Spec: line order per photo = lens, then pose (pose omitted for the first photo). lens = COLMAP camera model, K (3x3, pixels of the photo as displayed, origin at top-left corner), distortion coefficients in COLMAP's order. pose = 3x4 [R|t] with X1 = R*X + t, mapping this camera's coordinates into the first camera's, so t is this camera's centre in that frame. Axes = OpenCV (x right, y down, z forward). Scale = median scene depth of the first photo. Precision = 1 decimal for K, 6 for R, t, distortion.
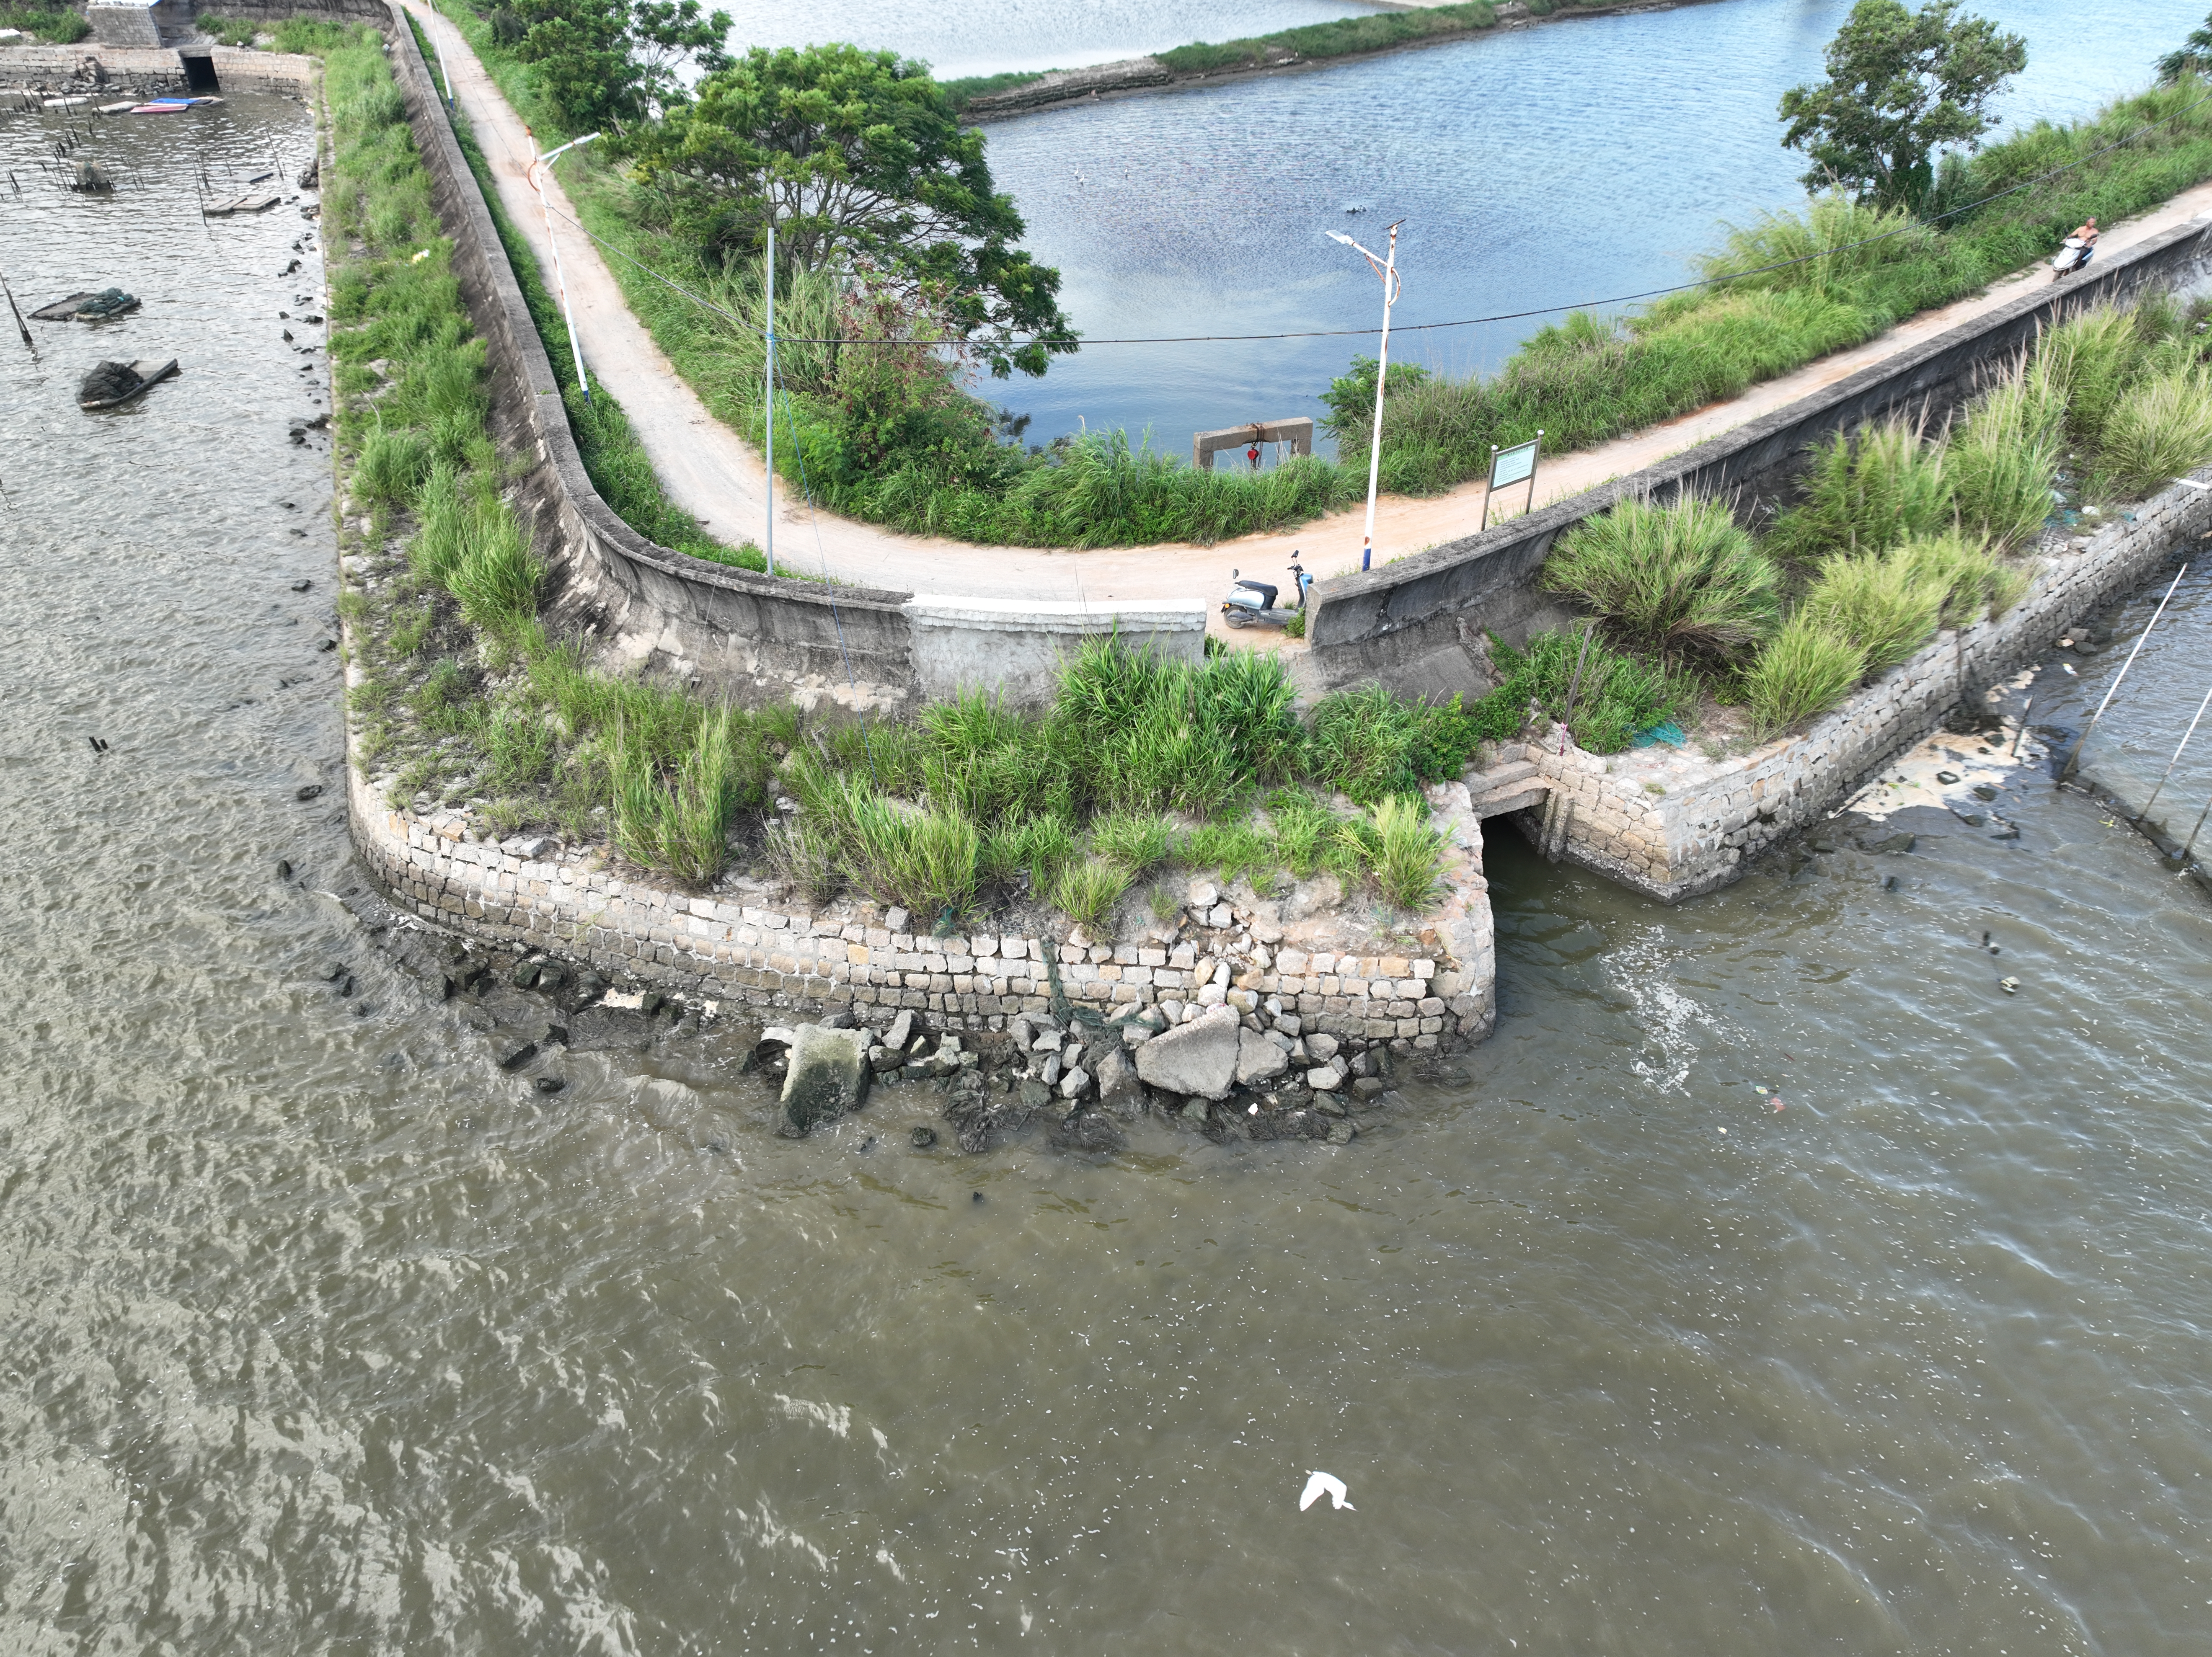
lens RADIAL K [[1557.2, 0, 1105.7], [0, 1557.2, 822.9], [0, 0, 1]] dist [-0.004894, 0.019549]
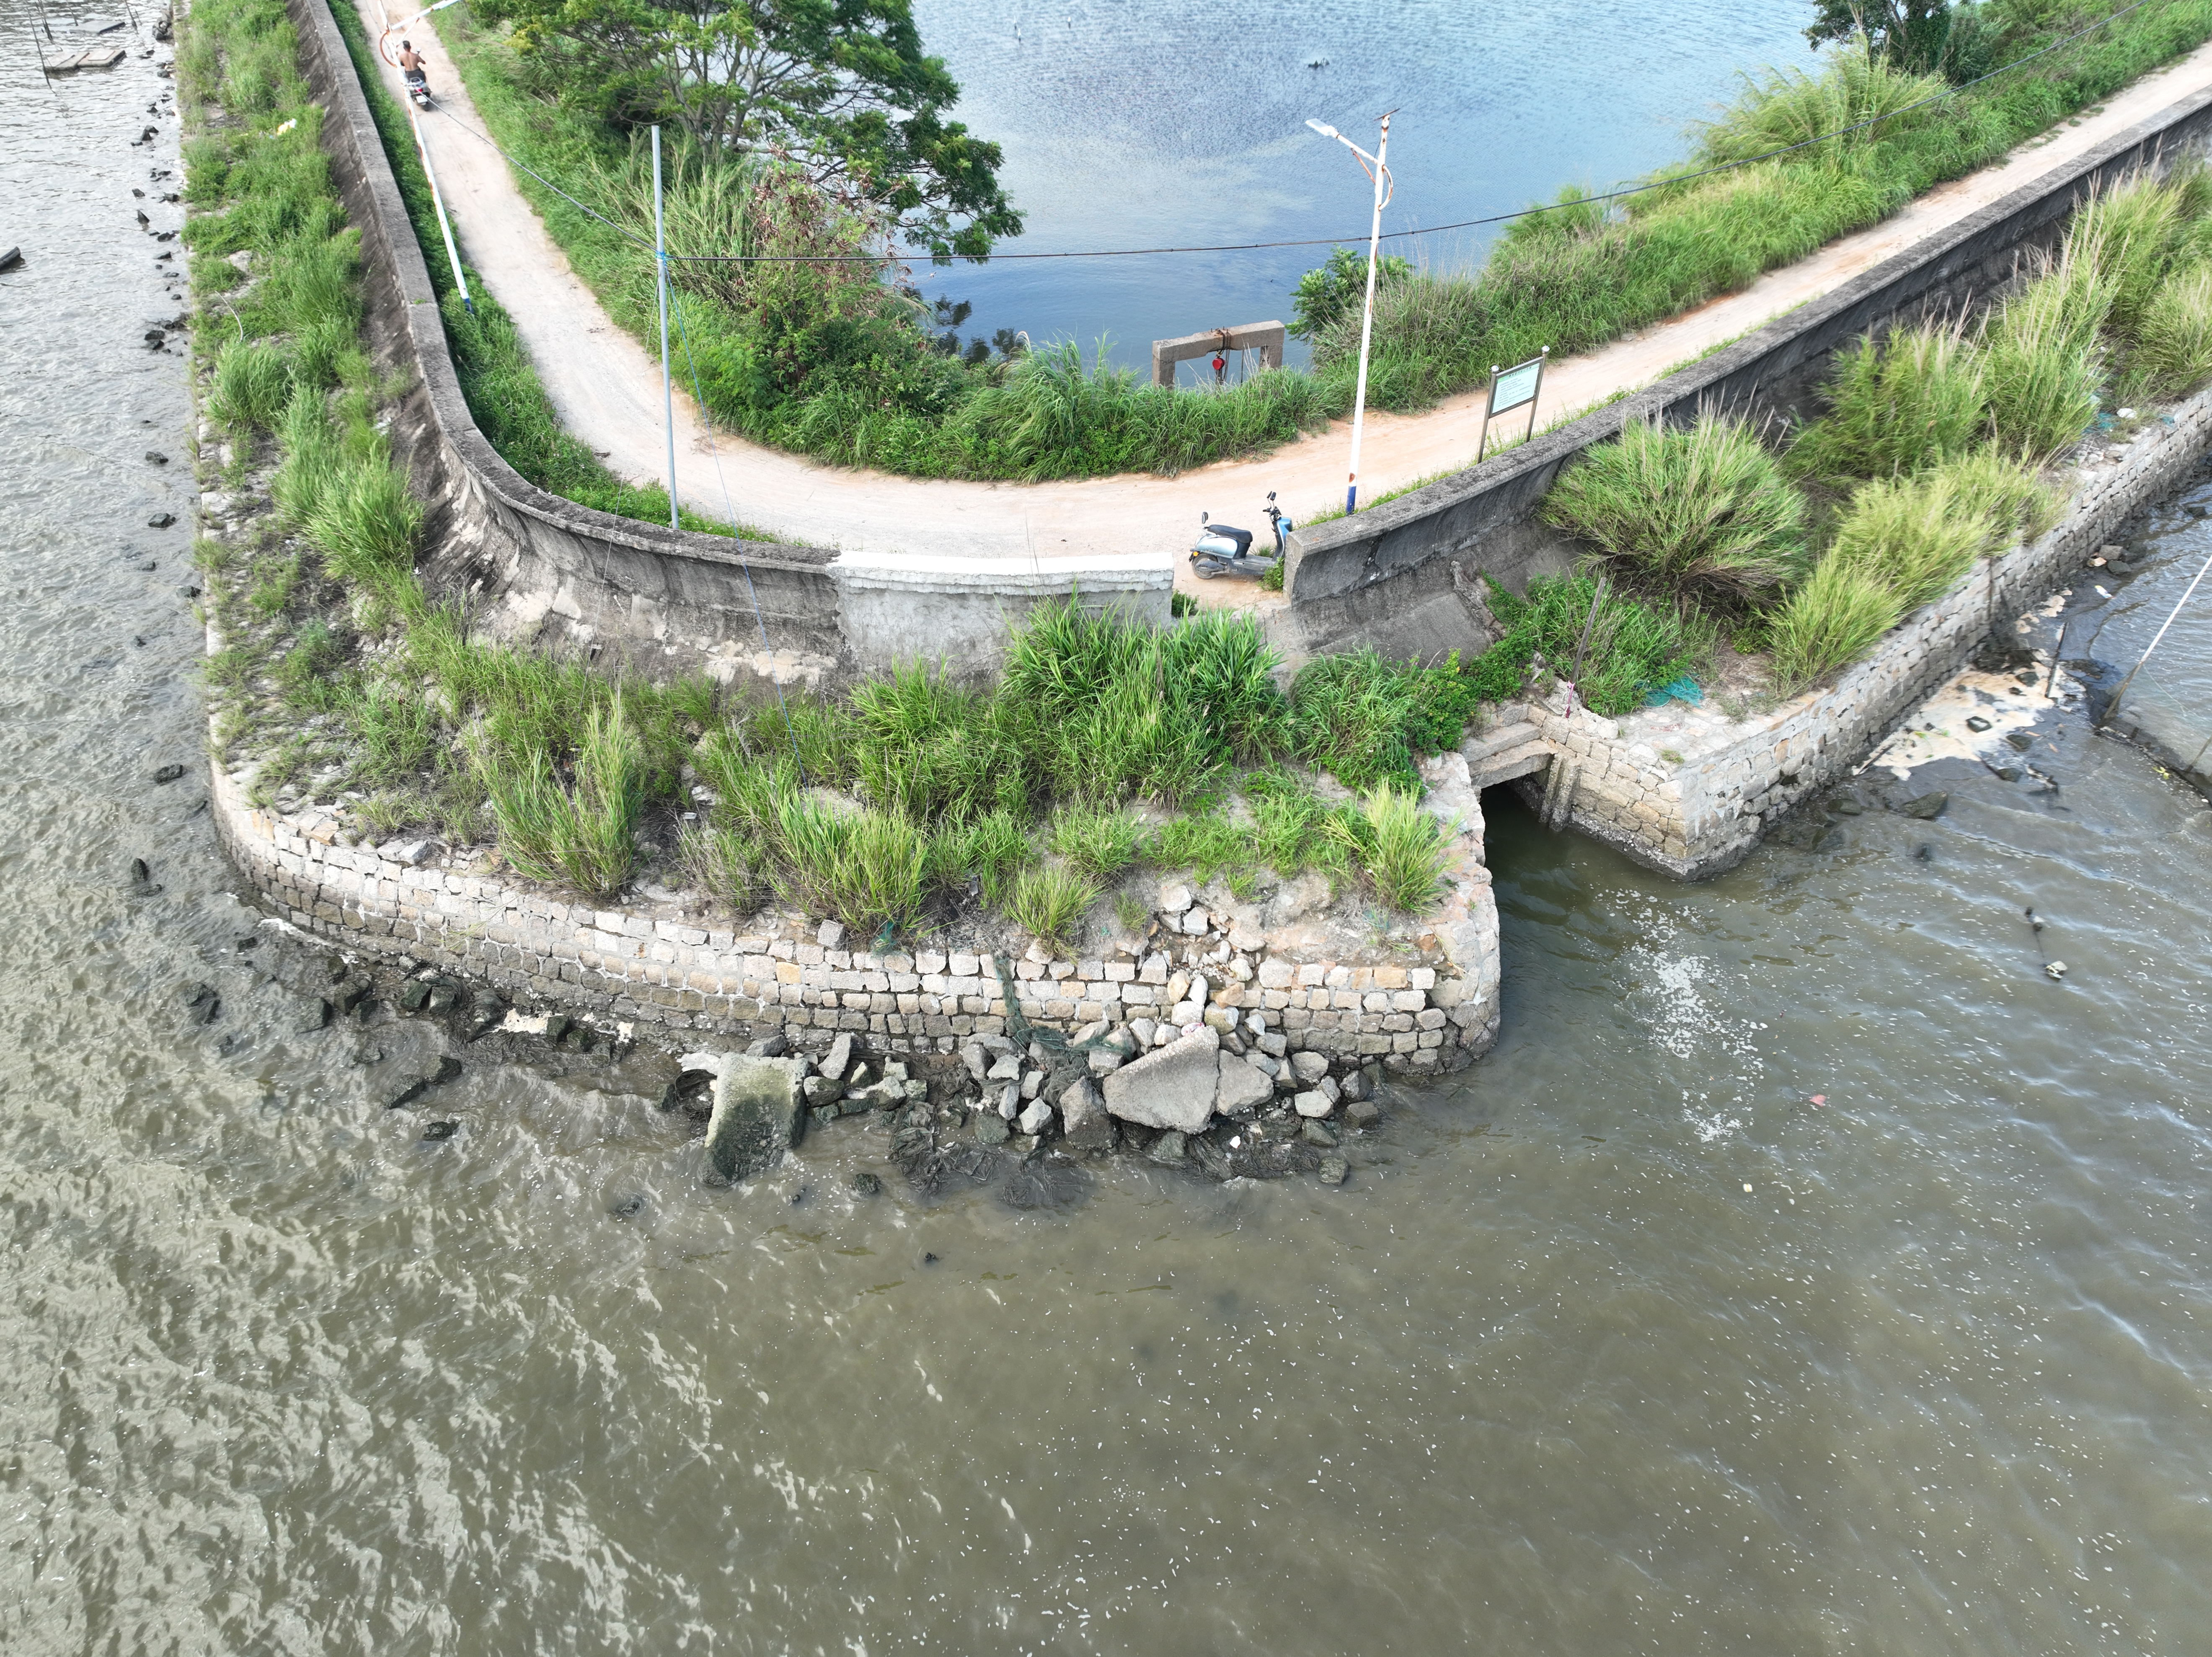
lens RADIAL K [[1557.2, 0, 1106.3], [0, 1557.2, 822.7], [0, 0, 1]] dist [-0.004894, 0.019549]
pose [[0.999410, -0.019817, 0.028040, -0.000976], [0.017289, 0.995998, 0.087683, -0.067485], [-0.029666, -0.087146, 0.995754, 0.105828]]
